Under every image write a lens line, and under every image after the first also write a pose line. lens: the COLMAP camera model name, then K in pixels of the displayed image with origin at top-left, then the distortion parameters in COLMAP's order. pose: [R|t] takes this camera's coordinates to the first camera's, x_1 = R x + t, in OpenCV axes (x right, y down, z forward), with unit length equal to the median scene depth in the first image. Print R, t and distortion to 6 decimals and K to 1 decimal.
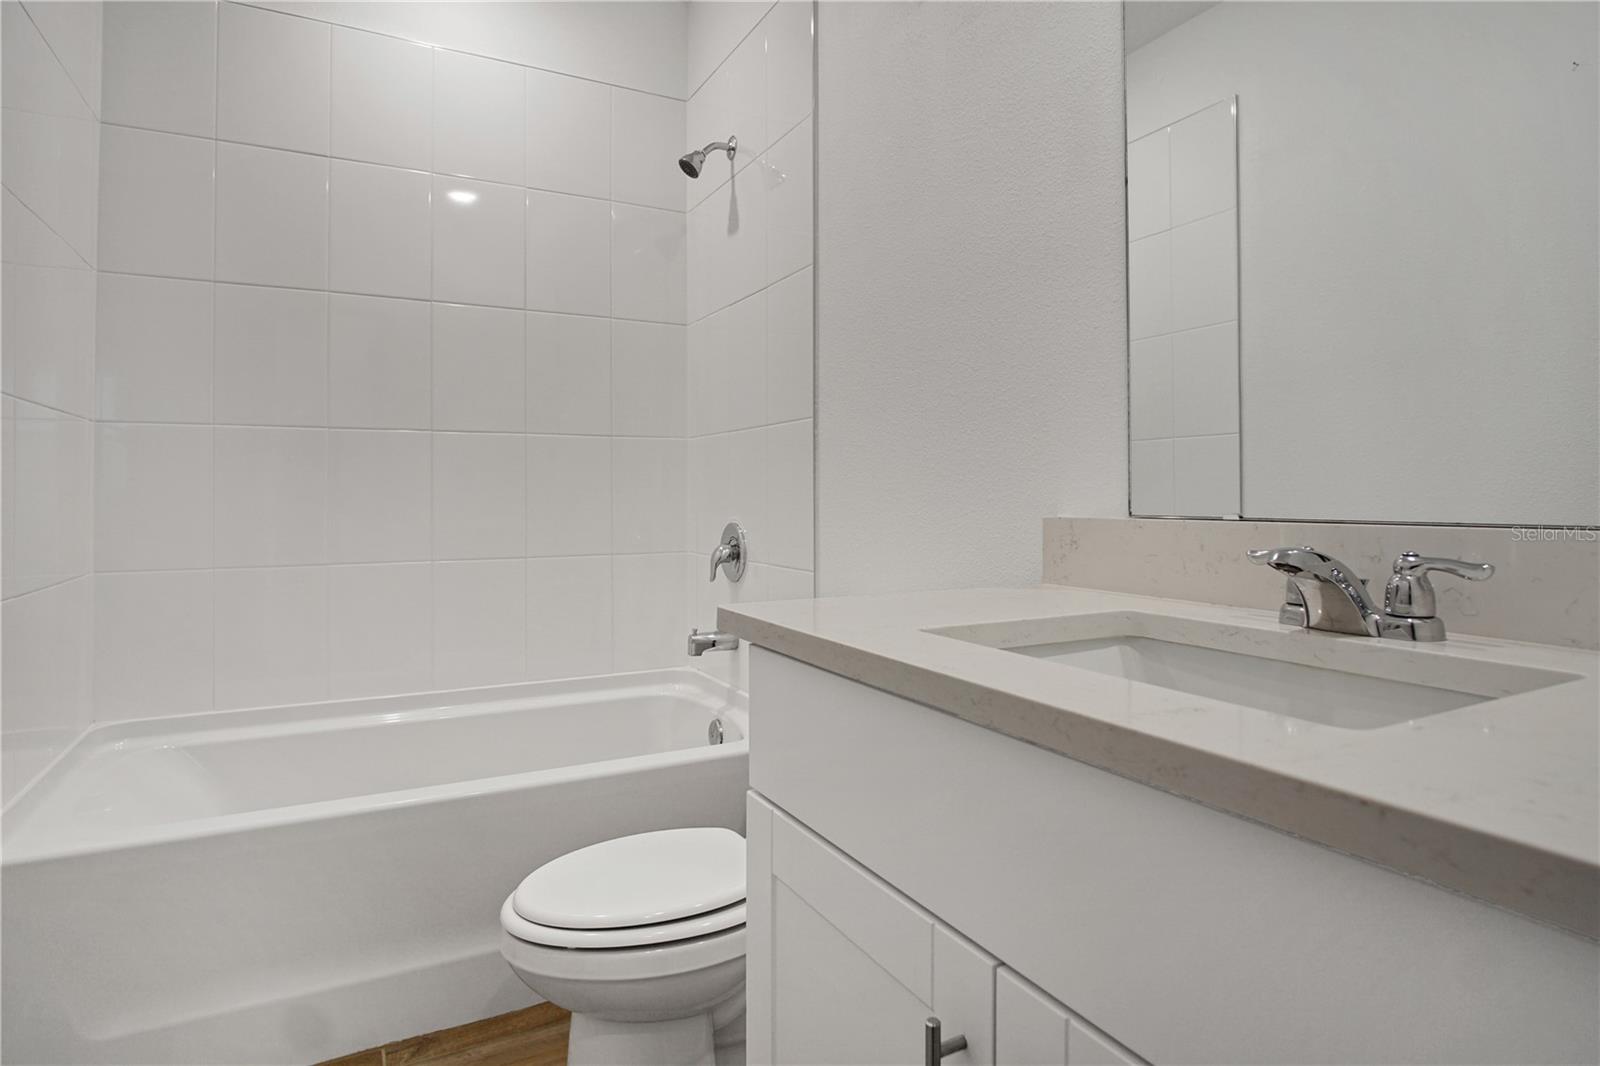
lens RADIAL K [[868.4, 0, 810.8], [0, 868.4, 515.4], [0, 0, 1]] dist [-0.033979, 0.009135]
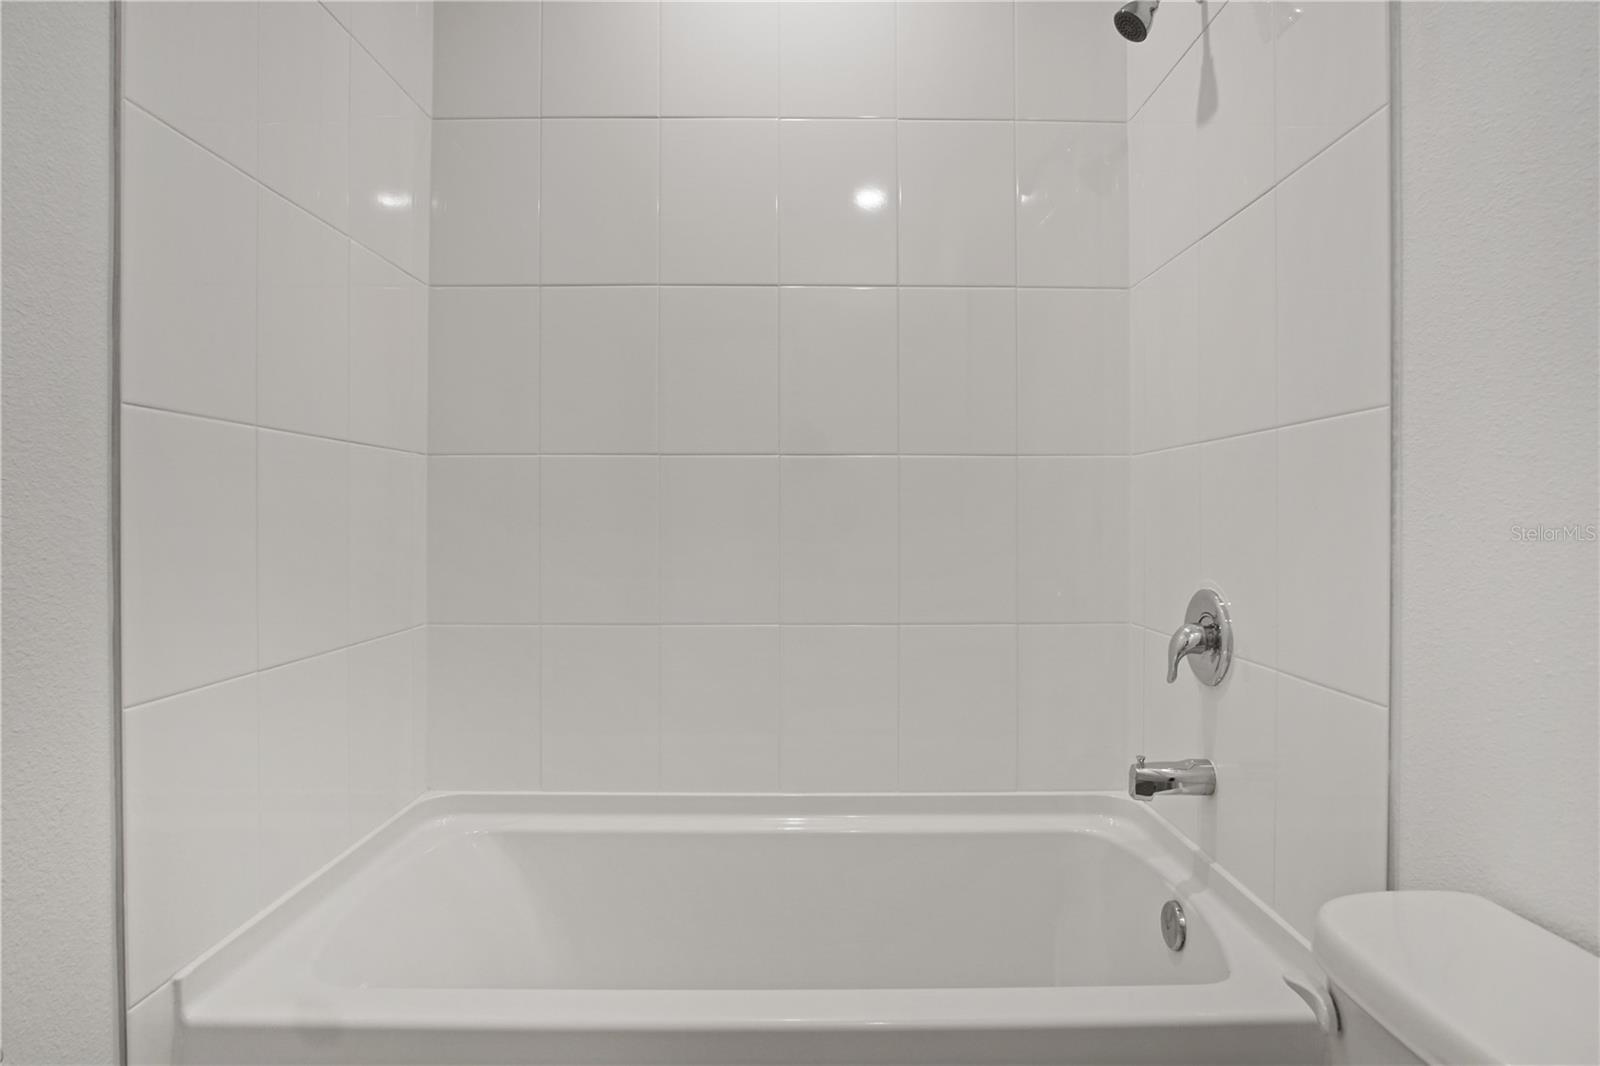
lens RADIAL K [[868.4, 0, 810.8], [0, 868.4, 515.4], [0, 0, 1]] dist [-0.033979, 0.009135]
pose [[0.880559, 0.000468, -0.473936, -0.048324], [-0.012681, 0.999665, -0.022573, -0.026781], [0.473766, 0.025887, 0.880270, 0.332367]]
